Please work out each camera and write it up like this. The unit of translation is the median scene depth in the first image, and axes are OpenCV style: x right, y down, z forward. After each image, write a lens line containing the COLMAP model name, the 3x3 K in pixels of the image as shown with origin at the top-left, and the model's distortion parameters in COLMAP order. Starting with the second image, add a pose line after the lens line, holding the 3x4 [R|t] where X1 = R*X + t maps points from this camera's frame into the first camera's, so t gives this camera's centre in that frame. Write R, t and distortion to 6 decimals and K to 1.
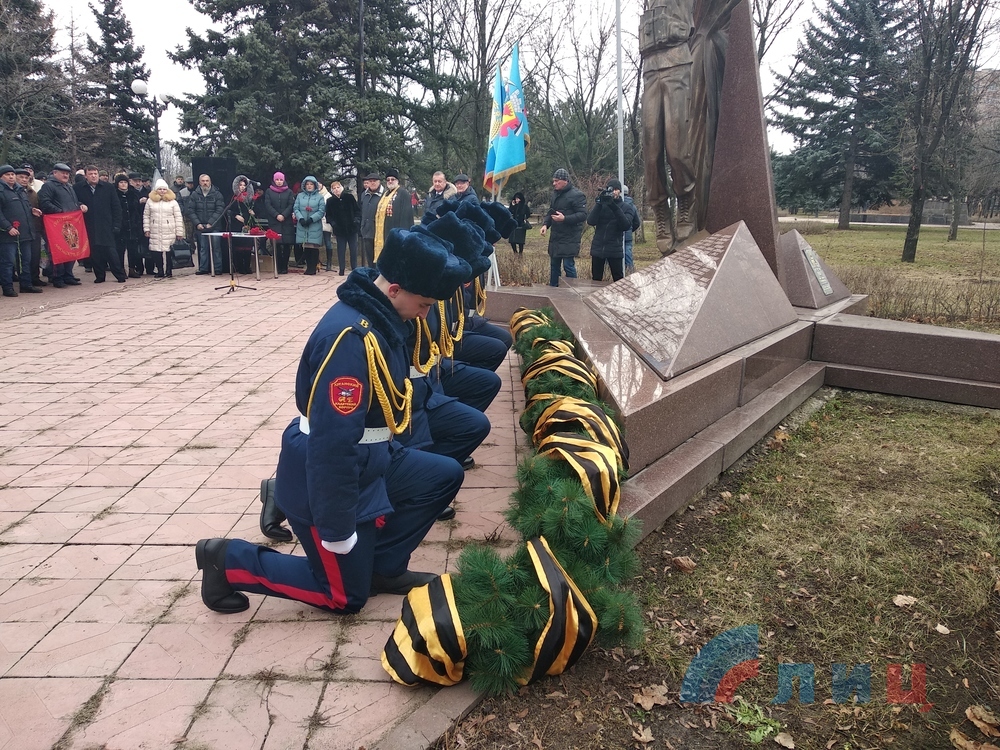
lens RADIAL K [[772.3, 0, 500.3], [0, 772.3, 375.6], [0, 0, 1]] dist [0.001921, -0.007016]
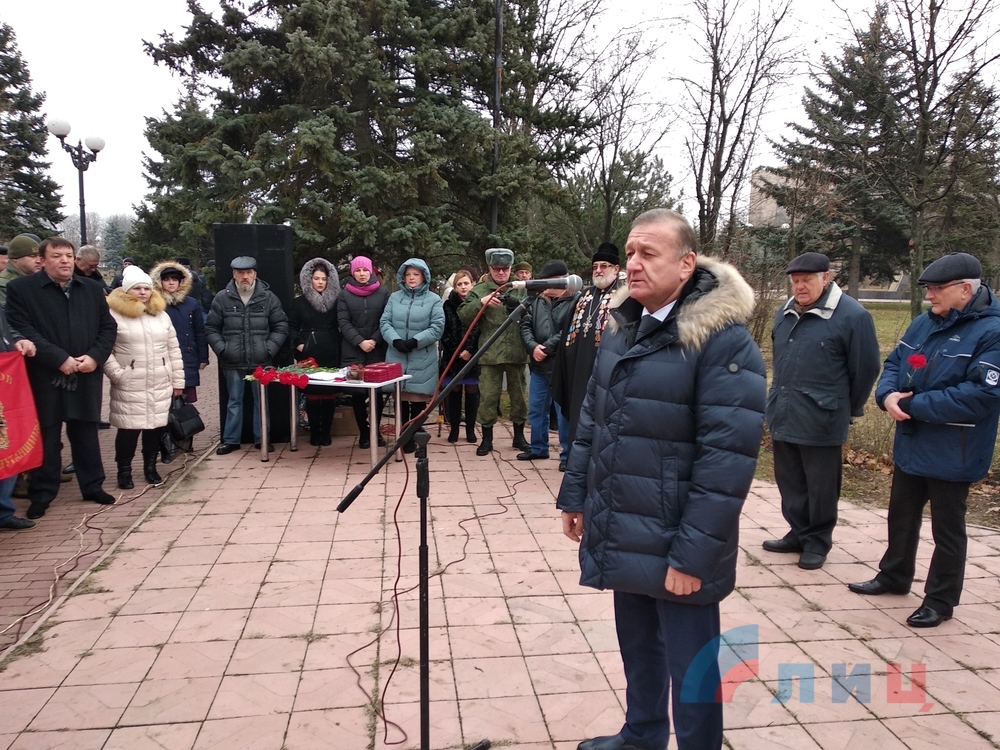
lens RADIAL K [[772.3, 0, 497.7], [0, 772.3, 375.8], [0, 0, 1]] dist [0.001921, -0.007016]
pose [[0.991694, -0.020680, 0.126946, -0.253141], [0.031992, 0.995630, -0.087729, -0.119610], [-0.124577, 0.091062, 0.988022, 0.434664]]
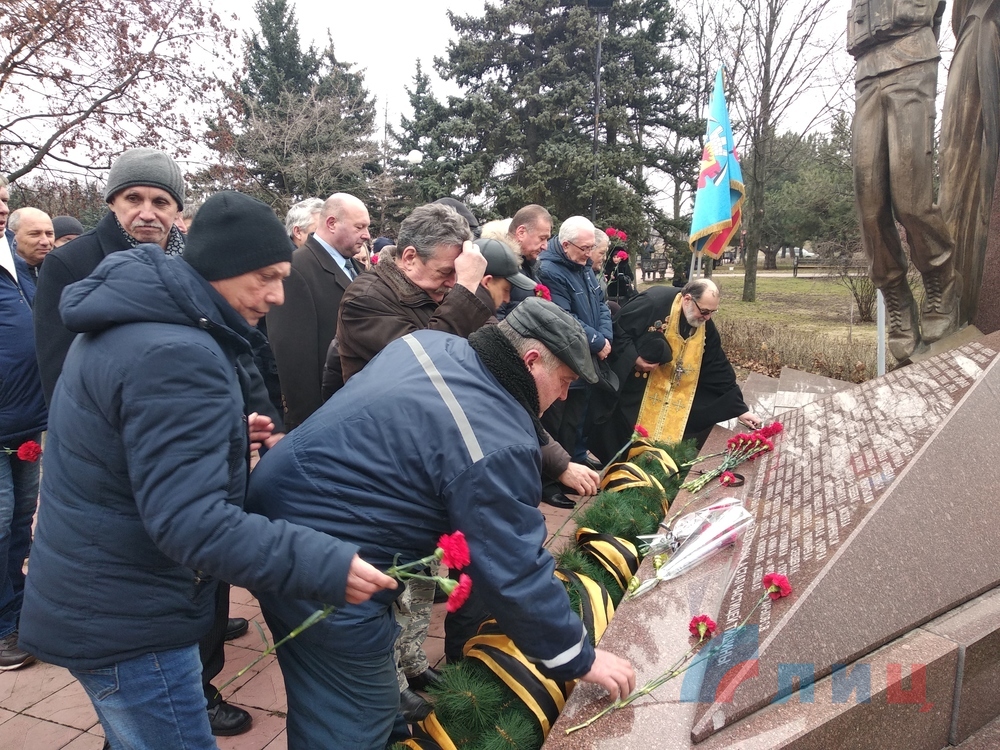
lens RADIAL K [[772.3, 0, 502.0], [0, 772.3, 373.4], [0, 0, 1]] dist [0.001921, -0.007016]
pose [[0.925137, 0.036228, -0.377900, 0.069066], [-0.061452, 0.996599, -0.054899, -0.042793], [0.374626, 0.074012, 0.924217, 0.135695]]
